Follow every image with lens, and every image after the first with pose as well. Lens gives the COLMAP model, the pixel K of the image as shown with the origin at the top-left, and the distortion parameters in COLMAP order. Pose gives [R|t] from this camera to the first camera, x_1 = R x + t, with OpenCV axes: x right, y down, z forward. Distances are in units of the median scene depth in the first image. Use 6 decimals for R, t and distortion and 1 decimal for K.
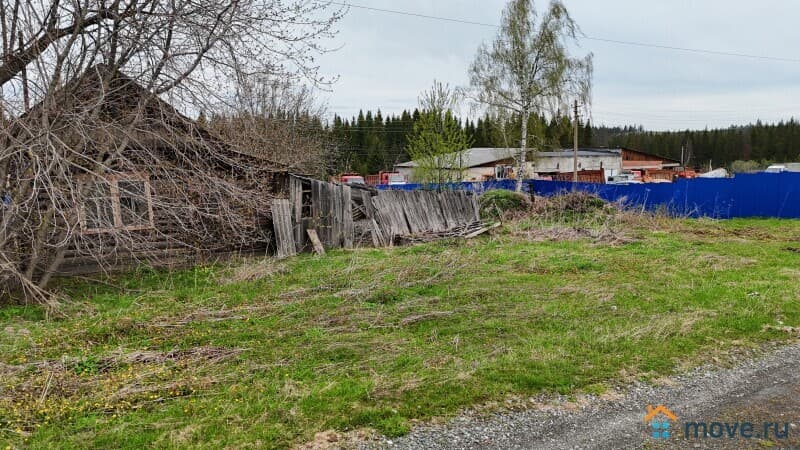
lens RADIAL K [[585.2, 0, 400.7], [0, 585.2, 229.2], [0, 0, 1]] dist [0.077931, -0.076223]
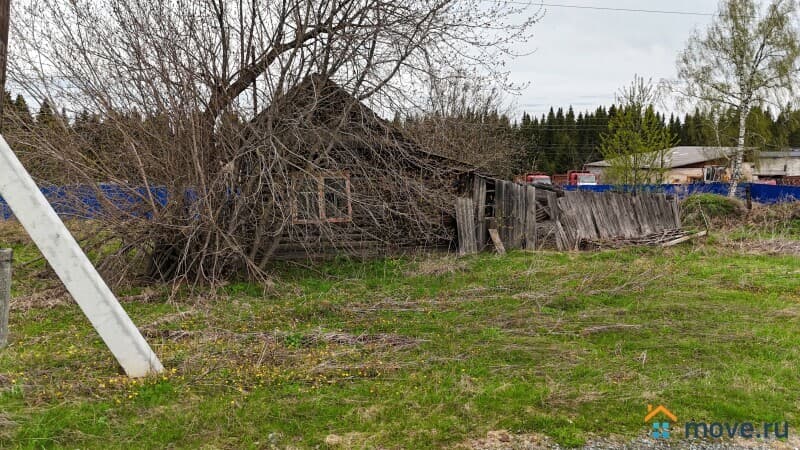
lens RADIAL K [[585.2, 0, 402.6], [0, 585.2, 225.6], [0, 0, 1]] dist [0.077931, -0.076223]
pose [[0.952451, 0.045604, -0.301260, 0.001894], [-0.046560, 0.998907, 0.004010, -0.002280], [0.301114, 0.010207, 0.953534, -0.007910]]
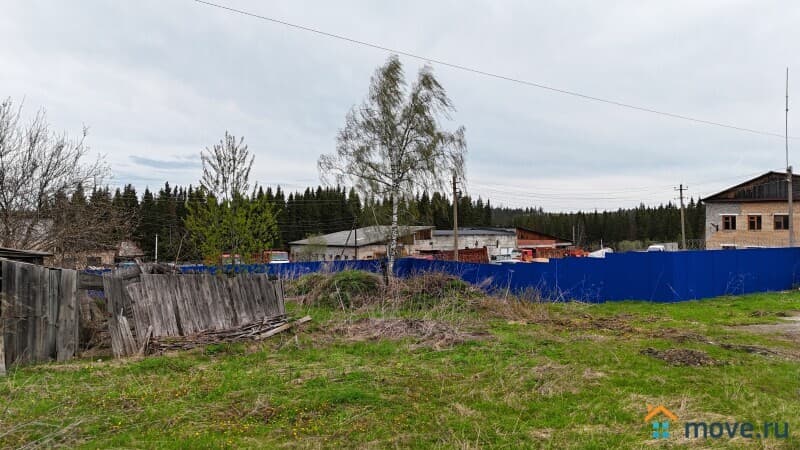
lens RADIAL K [[585.2, 0, 403.3], [0, 585.2, 226.4], [0, 0, 1]] dist [0.077931, -0.076223]
pose [[0.988903, 0.006797, 0.148405, 0.229873], [0.013658, 0.990562, -0.136380, -0.027577], [-0.147931, 0.136893, 0.979478, 0.285744]]
